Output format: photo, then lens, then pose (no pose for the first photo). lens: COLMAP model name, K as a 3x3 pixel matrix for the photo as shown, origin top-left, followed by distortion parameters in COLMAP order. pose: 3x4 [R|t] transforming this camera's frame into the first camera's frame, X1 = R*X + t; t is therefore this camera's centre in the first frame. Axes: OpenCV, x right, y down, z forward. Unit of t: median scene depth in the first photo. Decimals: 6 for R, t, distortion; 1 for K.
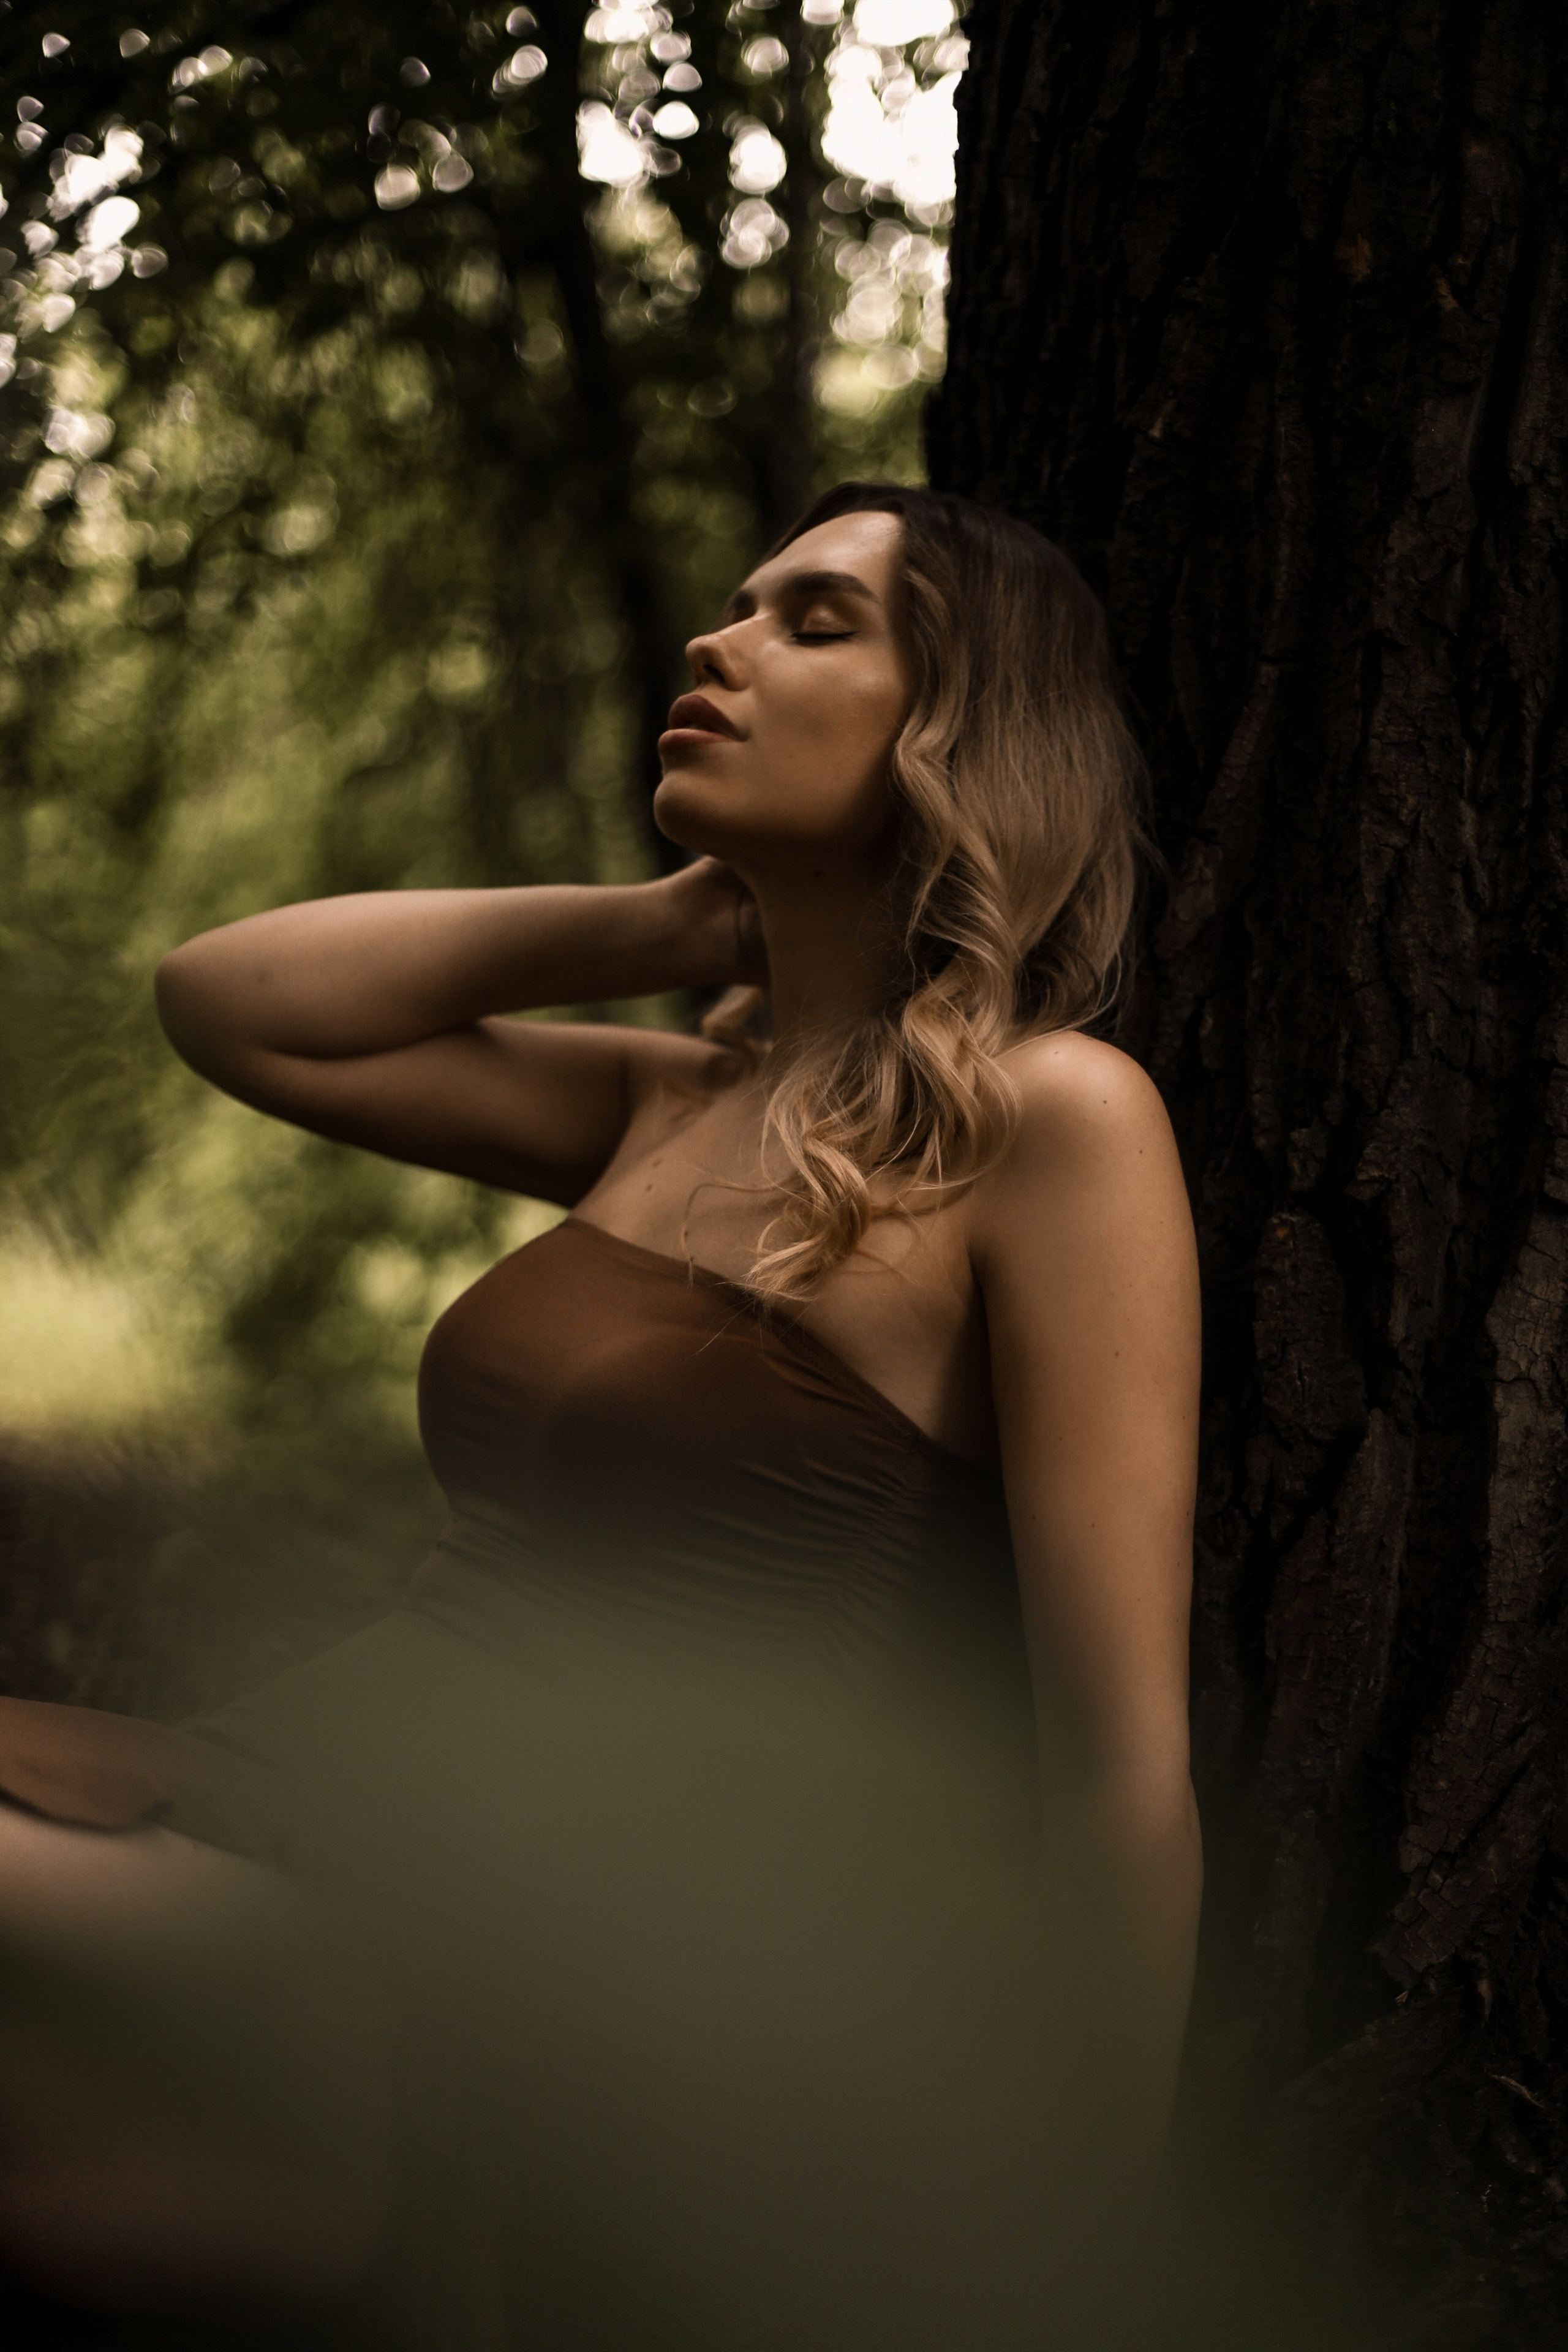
lens RADIAL K [[3520.9, 0, 782.0], [0, 3520.9, 1135.2], [0, 0, 1]] dist [-0.164509, 0.177234]
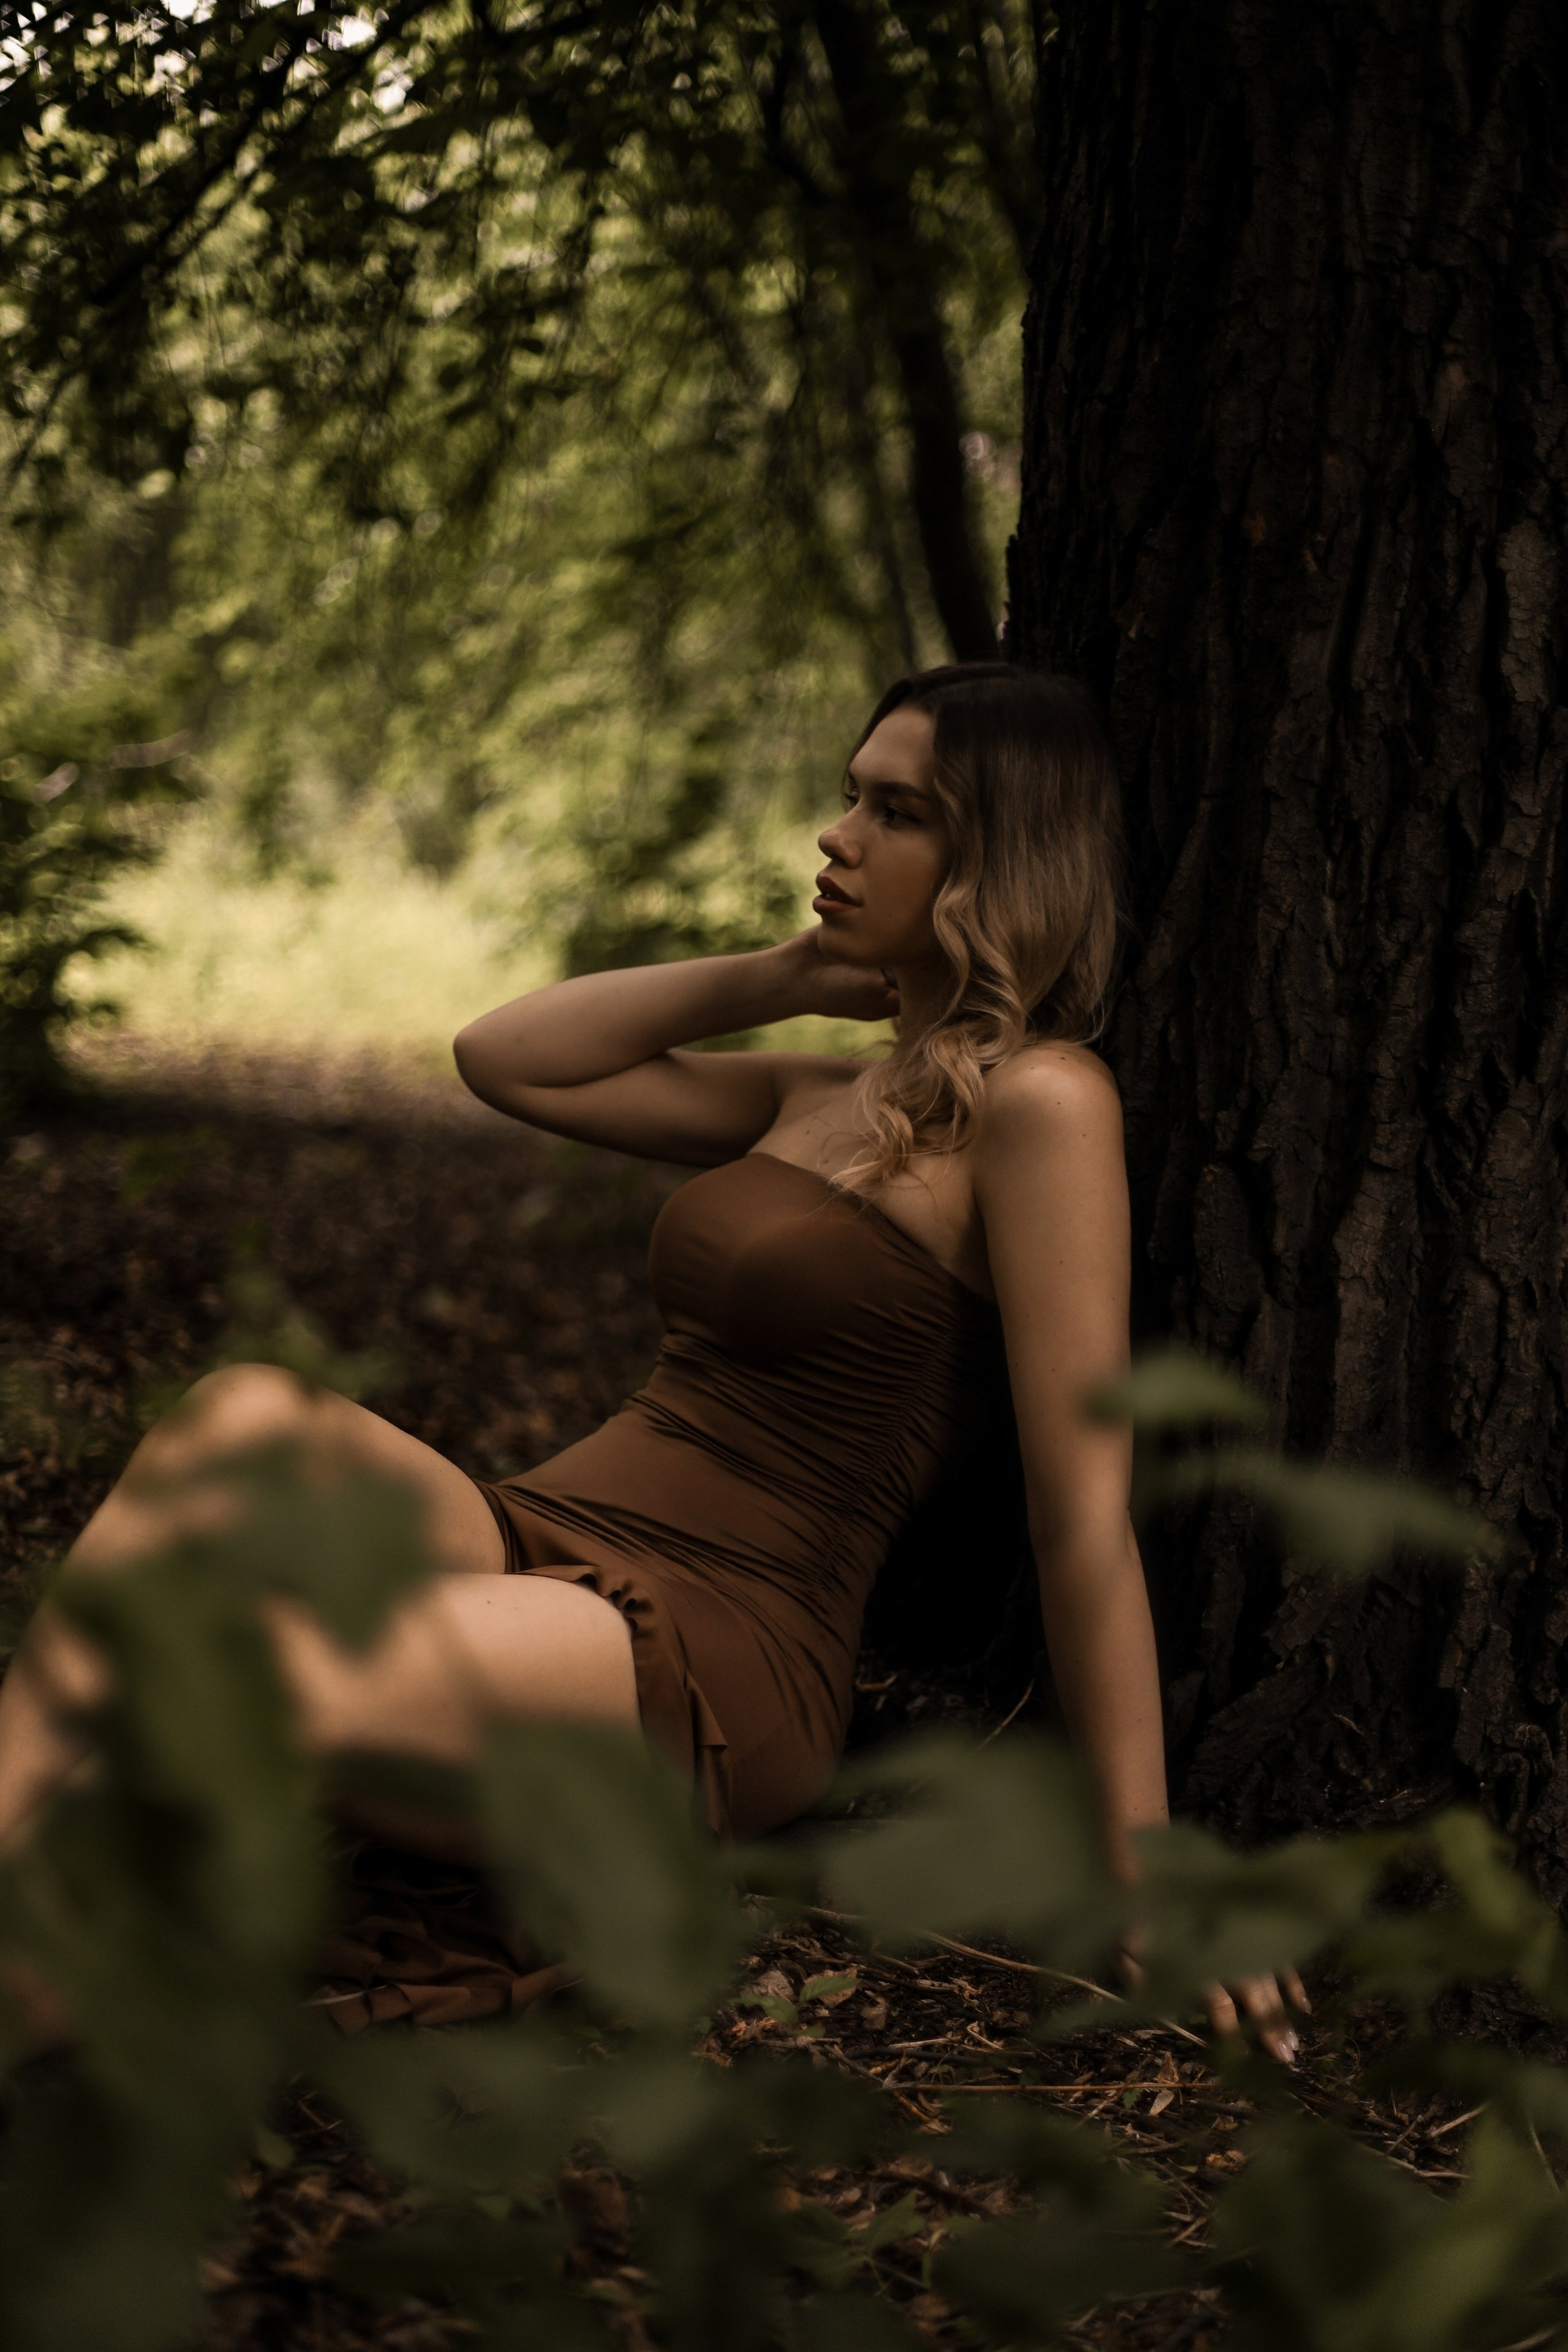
lens RADIAL K [[3520.9, 0, 782.0], [0, 3520.9, 1135.2], [0, 0, 1]] dist [-0.164509, 0.177234]
pose [[0.994826, -0.018561, -0.099884, 0.110352], [0.030904, 0.991865, 0.123487, -0.189652], [0.096780, -0.125935, 0.987306, -0.551026]]
